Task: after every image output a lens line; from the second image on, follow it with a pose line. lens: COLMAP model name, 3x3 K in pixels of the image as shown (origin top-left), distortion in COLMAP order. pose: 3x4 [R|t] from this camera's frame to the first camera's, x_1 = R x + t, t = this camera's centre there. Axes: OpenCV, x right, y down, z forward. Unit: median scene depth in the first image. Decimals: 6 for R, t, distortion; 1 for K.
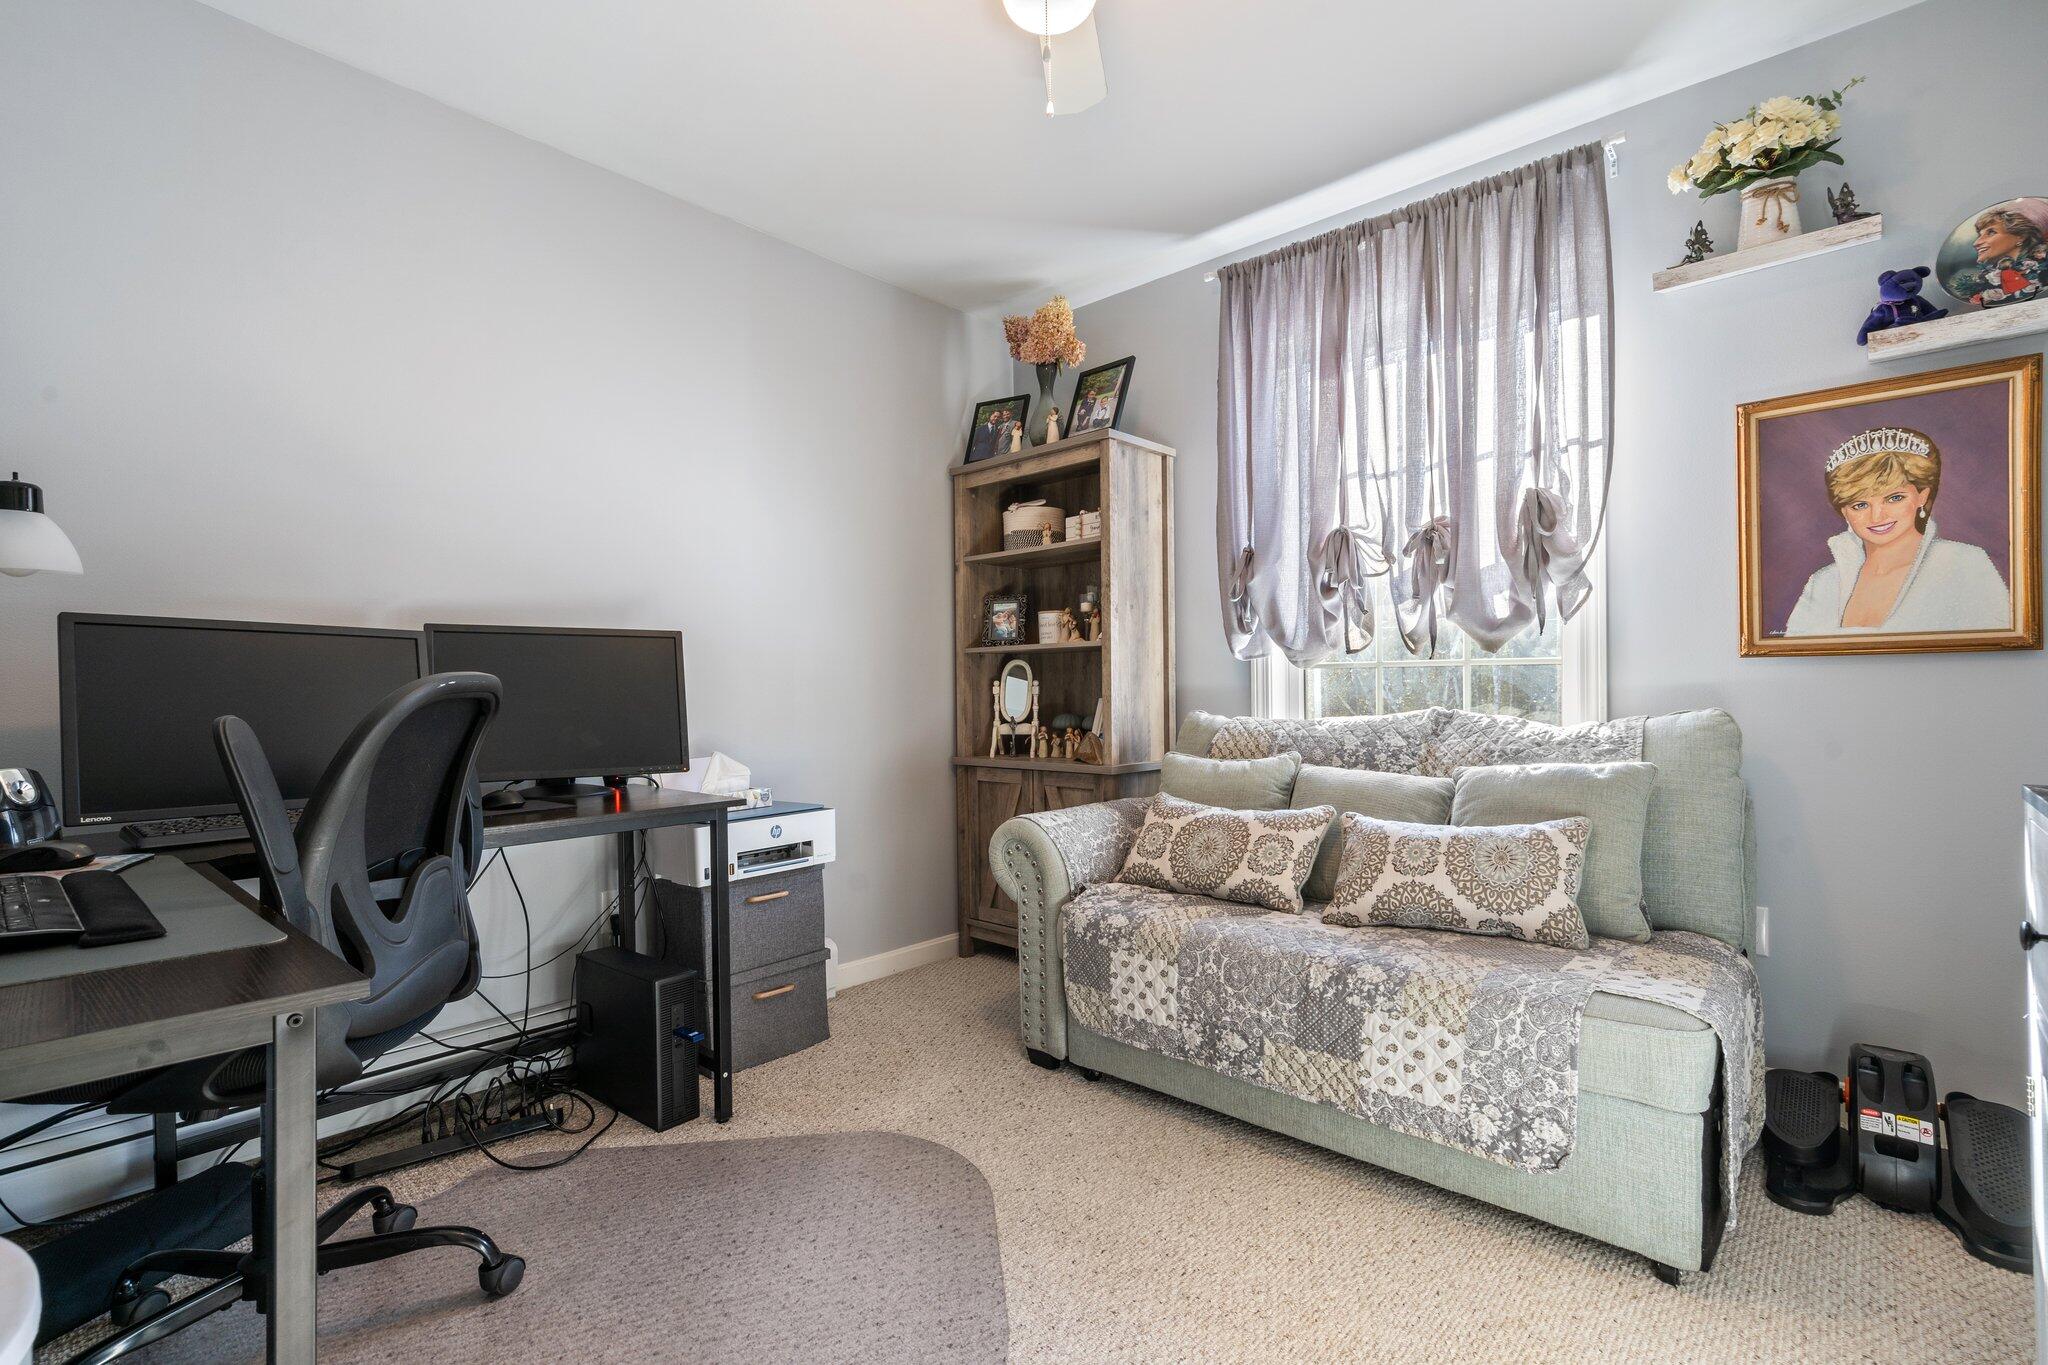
lens RADIAL K [[951.4, 0, 1026.9], [0, 951.4, 690.8], [0, 0, 1]] dist [-0.001725, 0.000866]
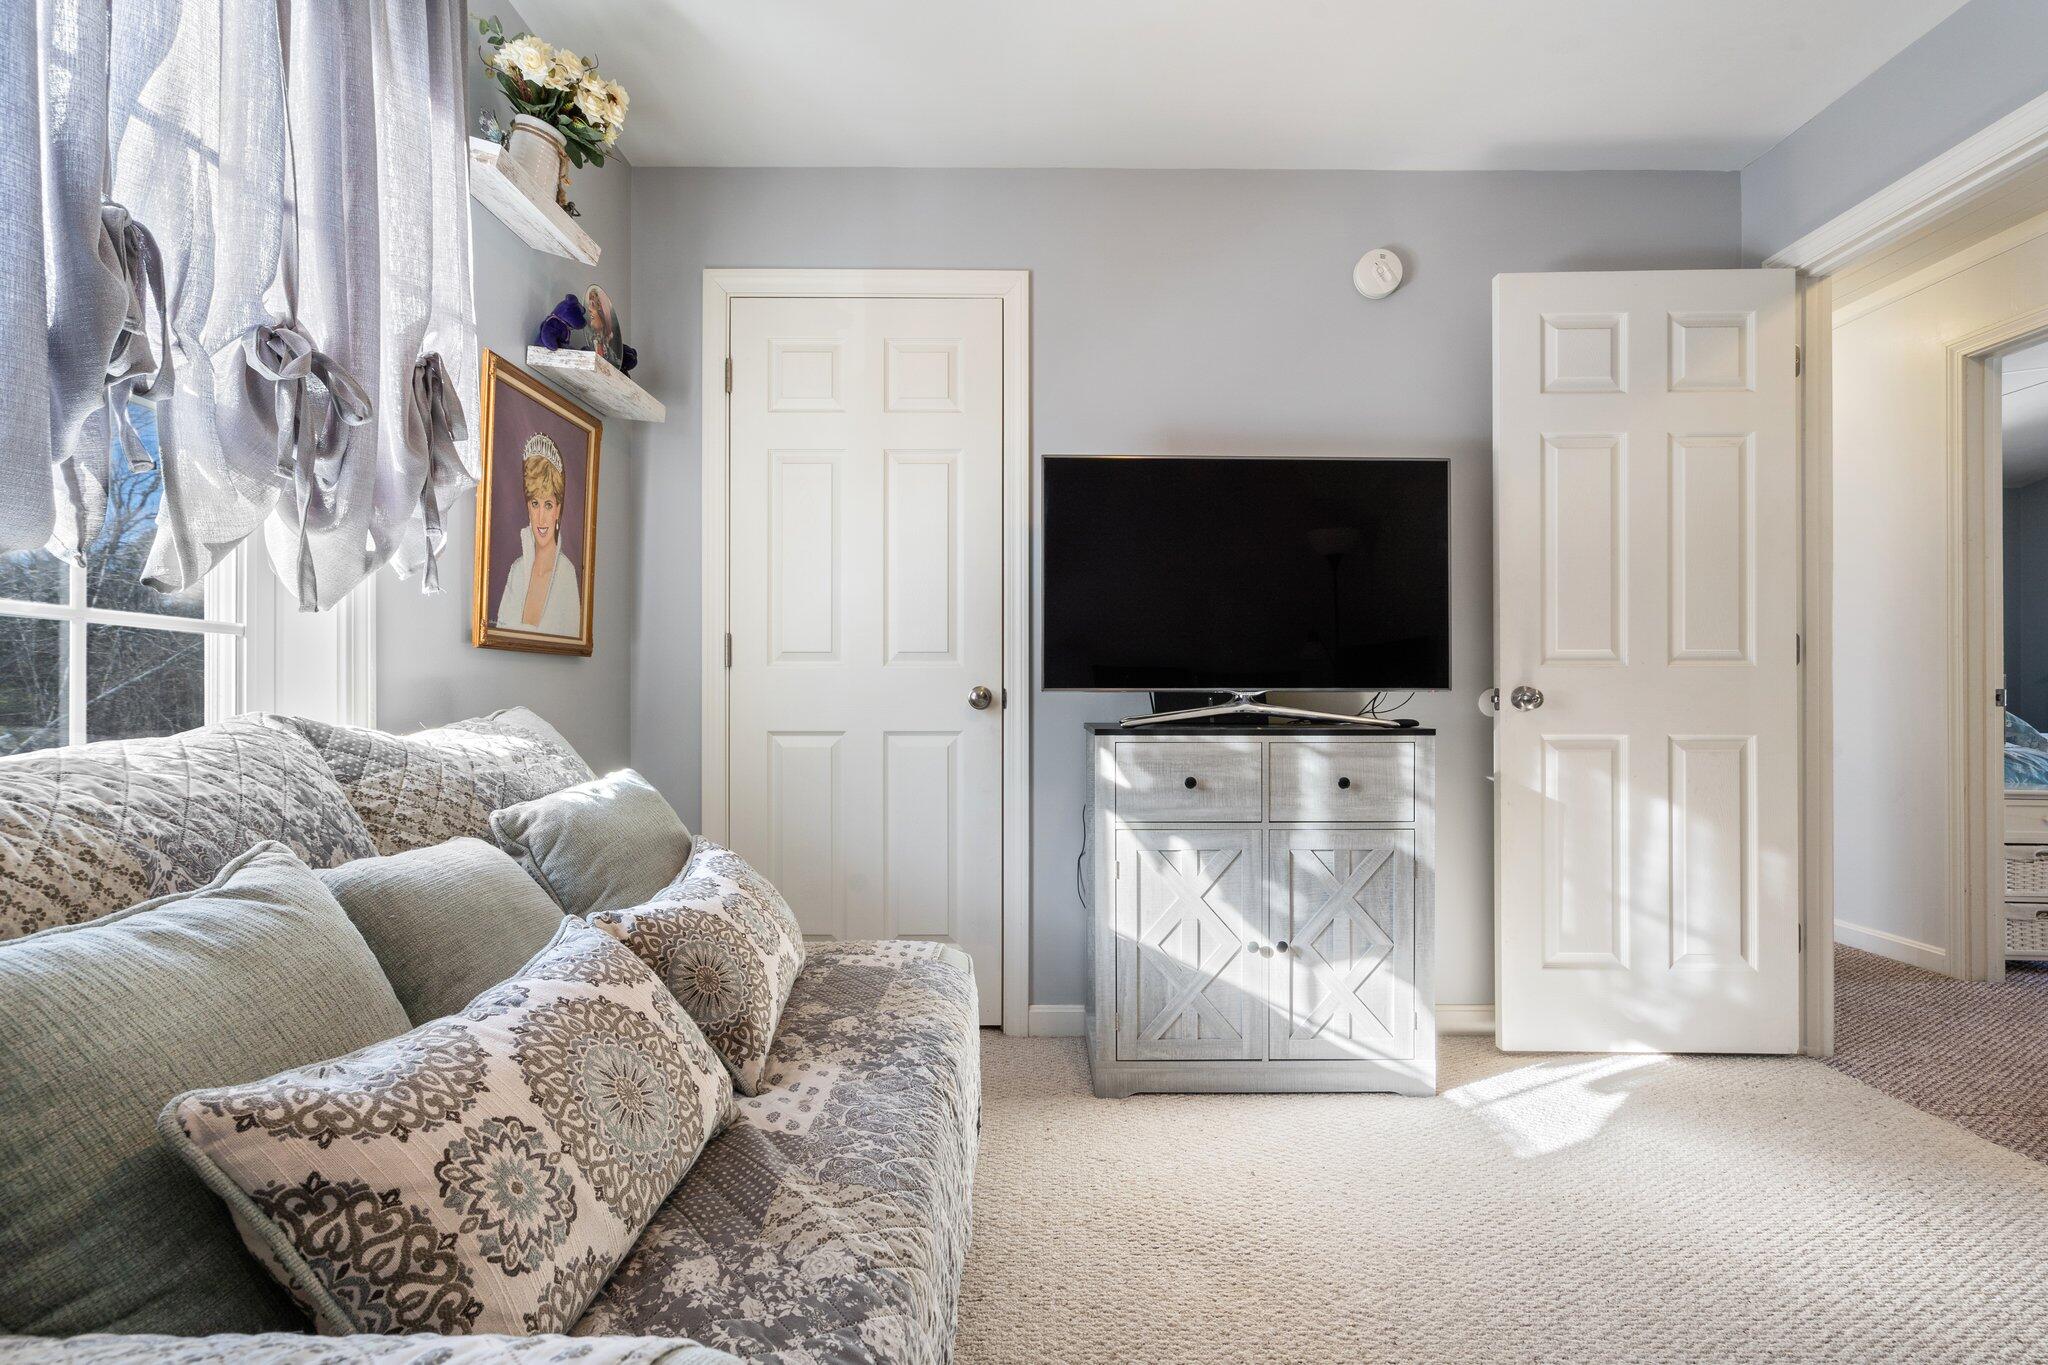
lens RADIAL K [[951.4, 0, 1026.9], [0, 951.4, 690.8], [0, 0, 1]] dist [-0.001725, 0.000866]
pose [[-0.673564, 0.014723, 0.738982, -0.204318], [0.012824, 0.999884, -0.008232, 0.016960], [-0.739018, 0.003933, -0.673674, 1.255265]]
